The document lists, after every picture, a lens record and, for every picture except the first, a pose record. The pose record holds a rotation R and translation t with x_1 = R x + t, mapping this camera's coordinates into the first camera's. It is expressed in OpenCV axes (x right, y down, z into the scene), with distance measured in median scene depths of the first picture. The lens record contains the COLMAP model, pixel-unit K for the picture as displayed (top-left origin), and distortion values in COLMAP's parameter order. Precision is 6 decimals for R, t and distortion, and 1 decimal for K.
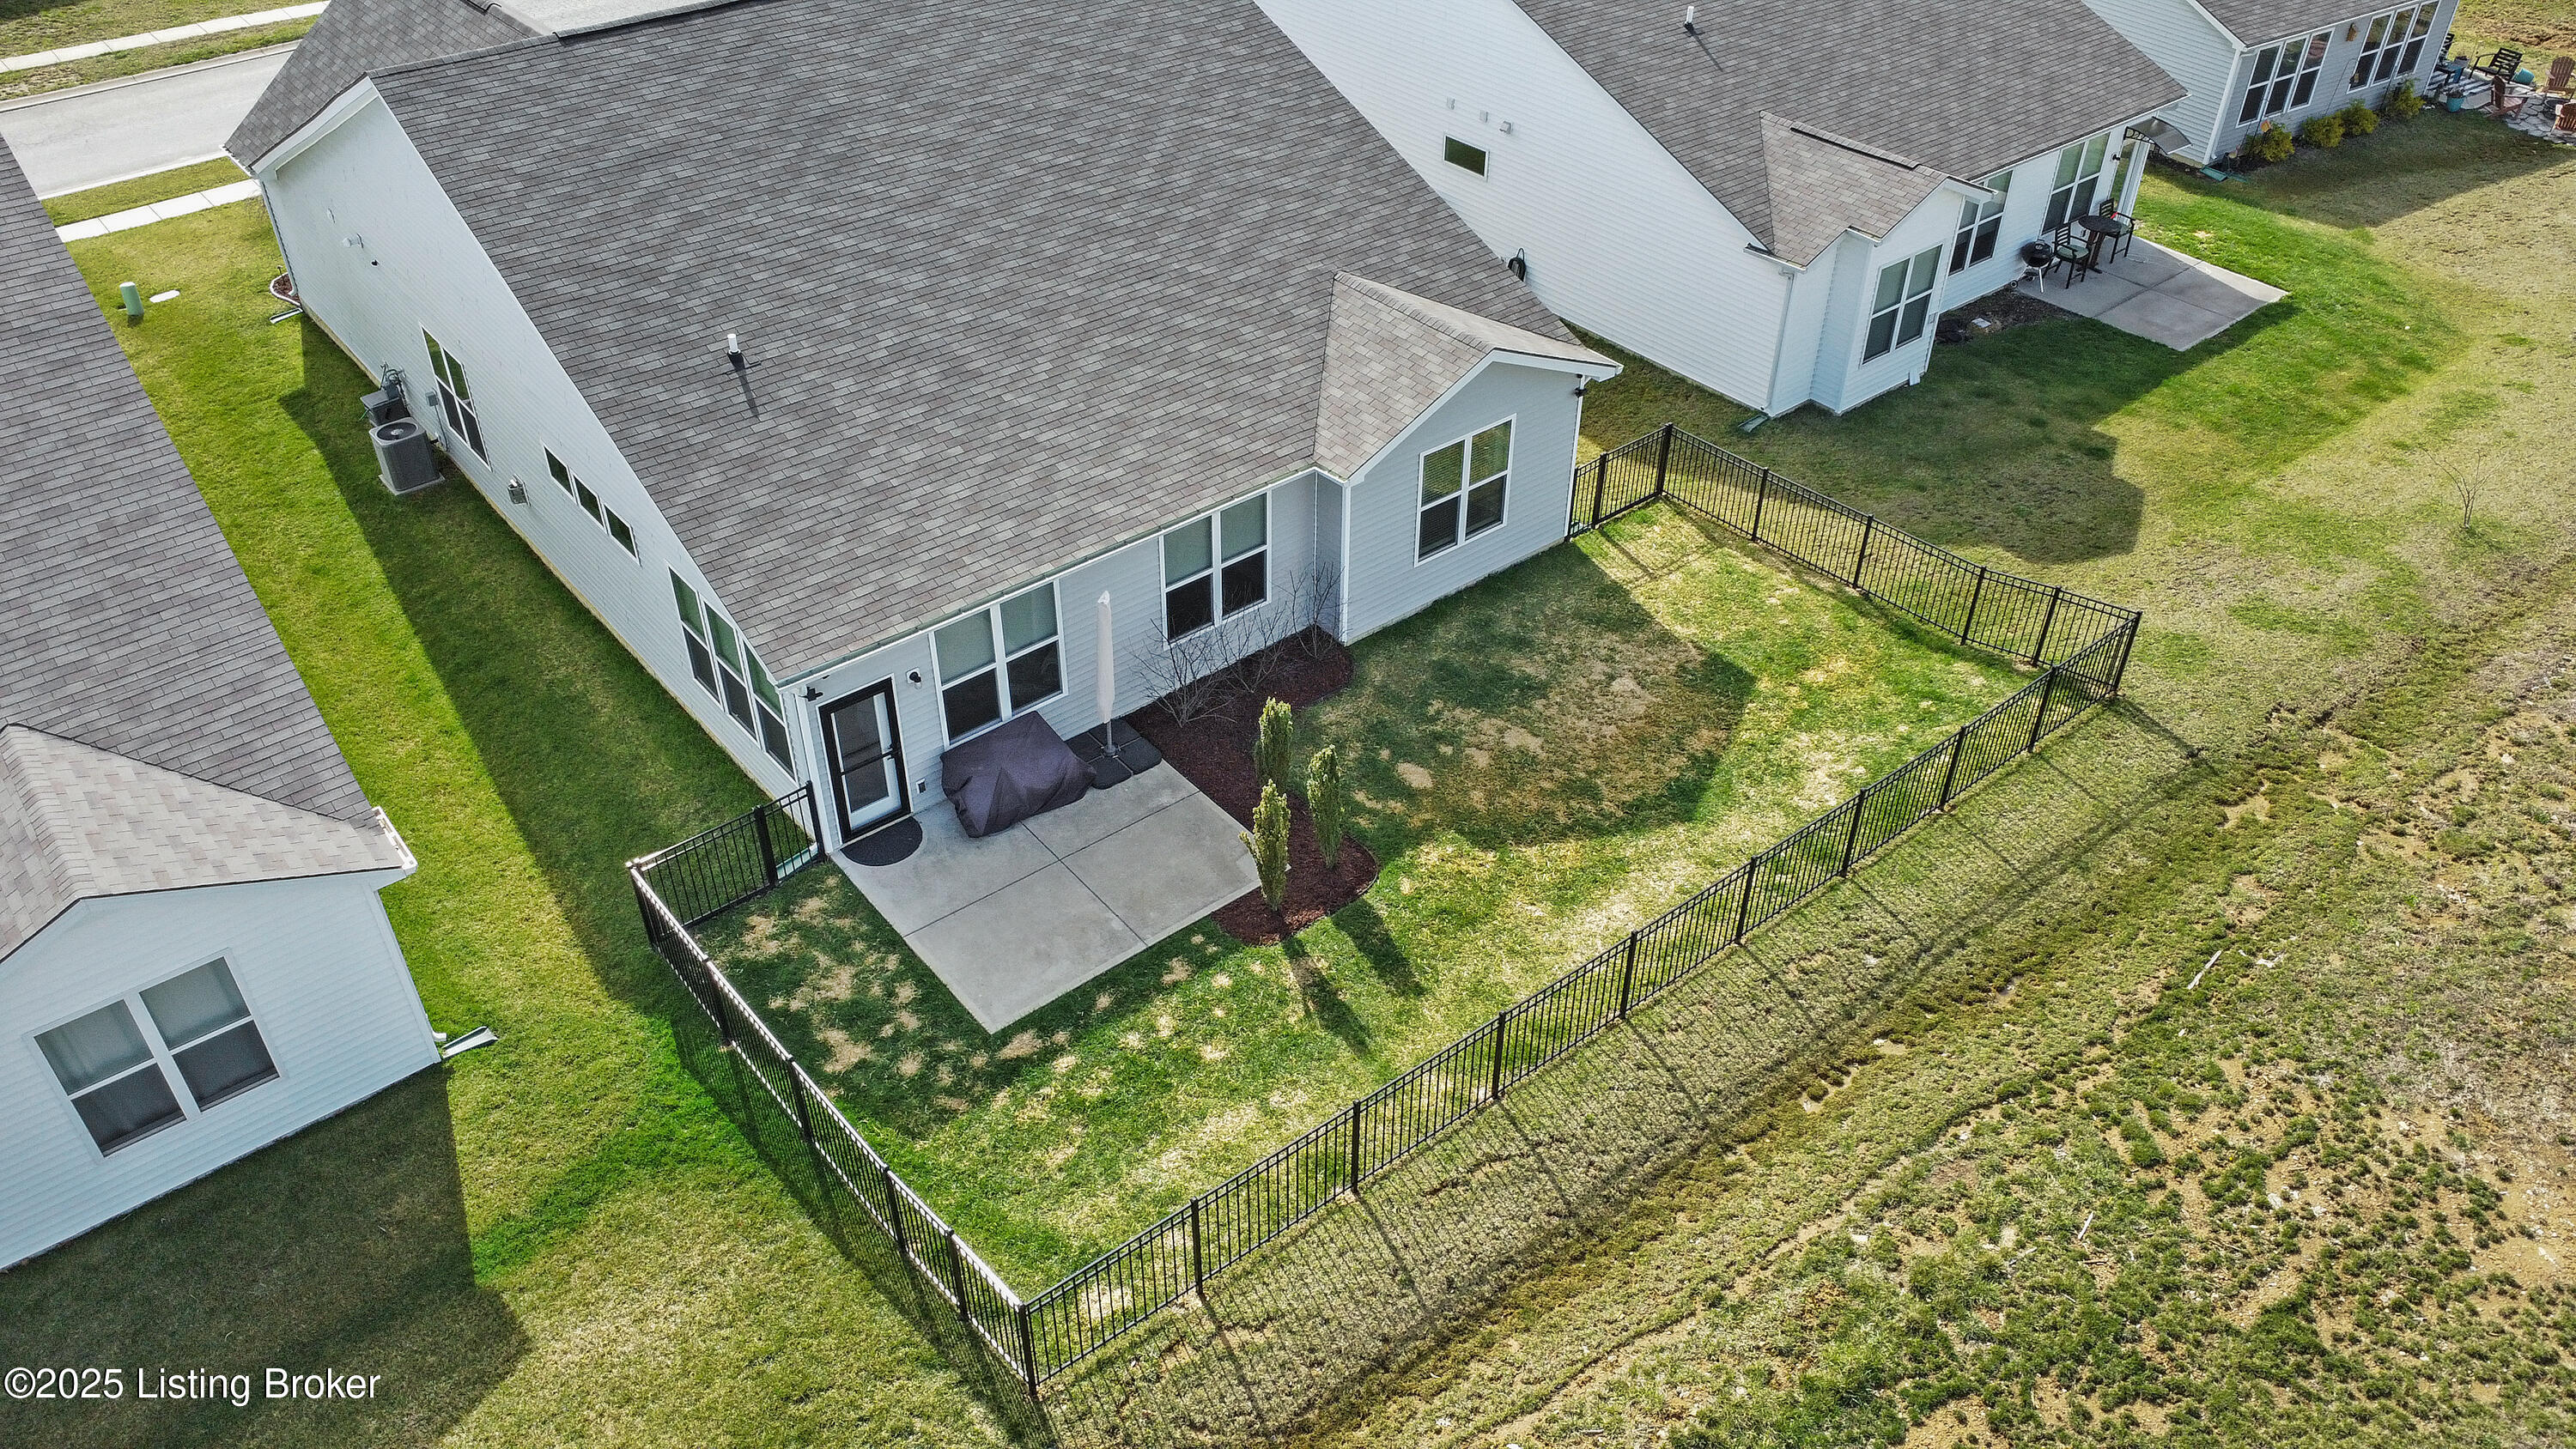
lens RADIAL K [[1880.2, 0, 1296.7], [0, 1880.2, 730.1], [0, 0, 1]] dist [-0.004608, -0.058667]
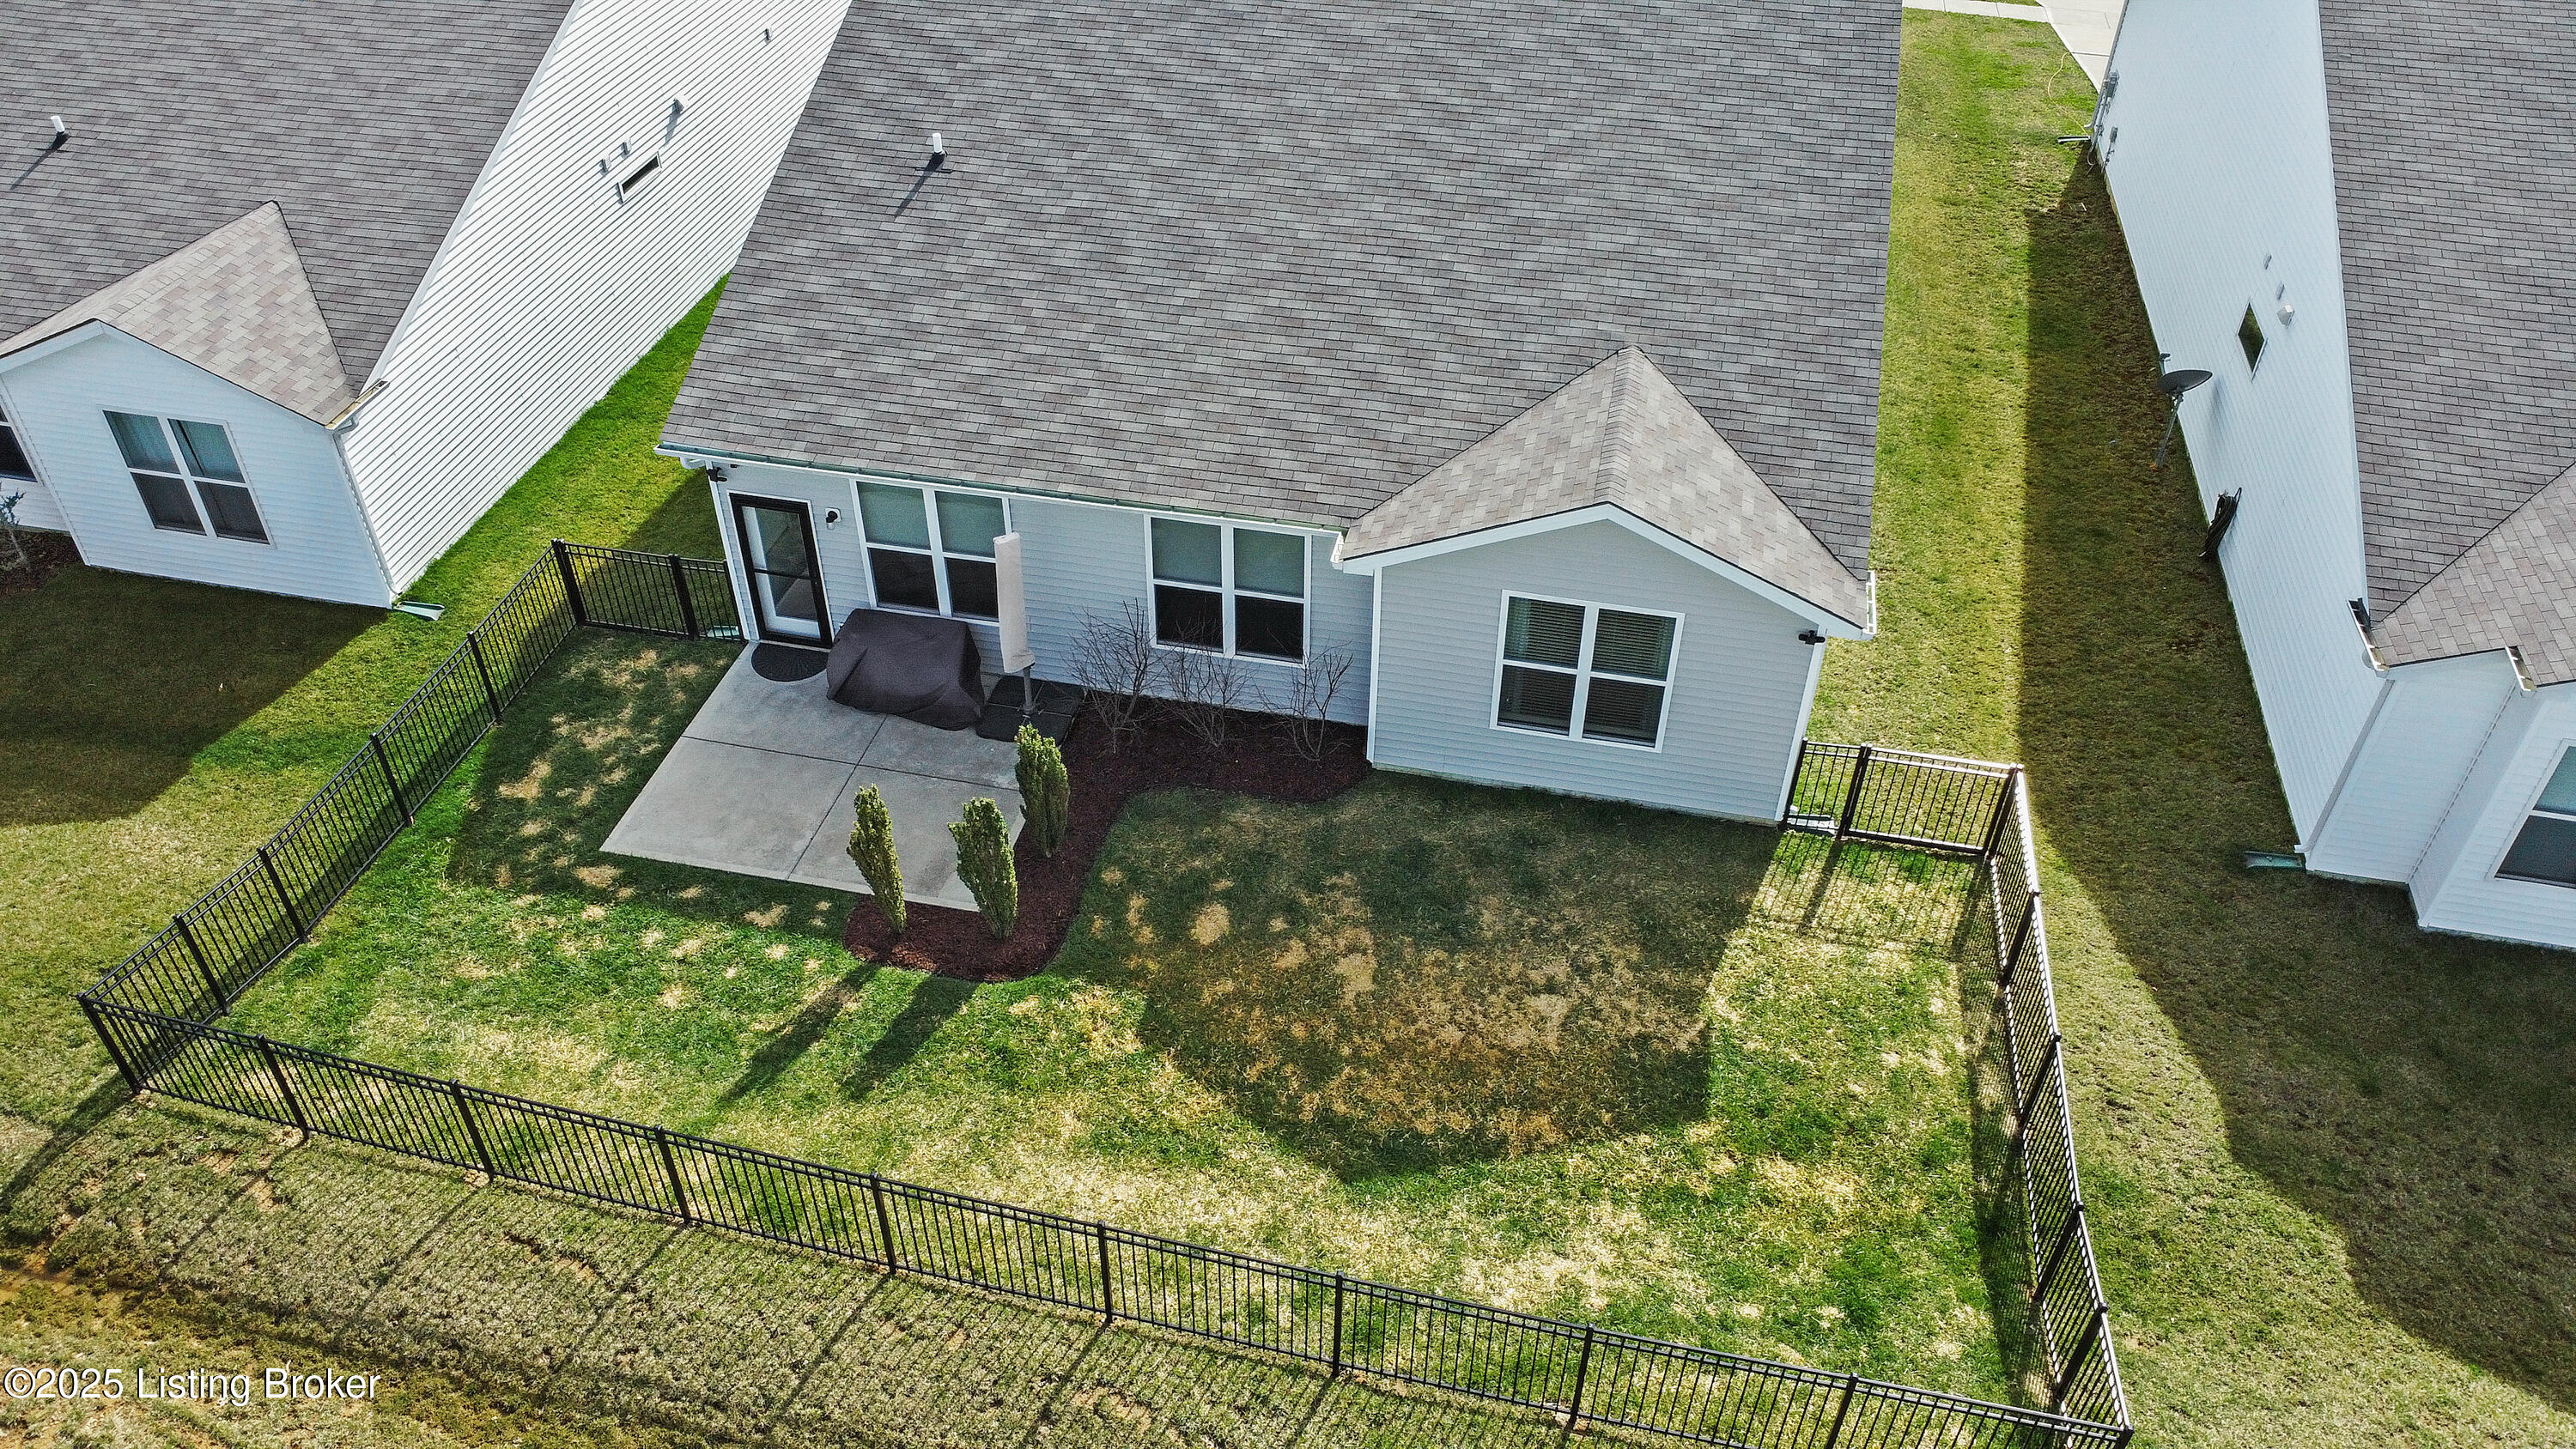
lens RADIAL K [[1880.2, 0, 1296.7], [0, 1880.2, 730.1], [0, 0, 1]] dist [-0.004608, -0.058667]
pose [[0.609989, 0.500042, -0.614712, 0.560250], [-0.481053, 0.850125, 0.214184, -0.245058], [0.629684, 0.165059, 0.759114, 0.431054]]
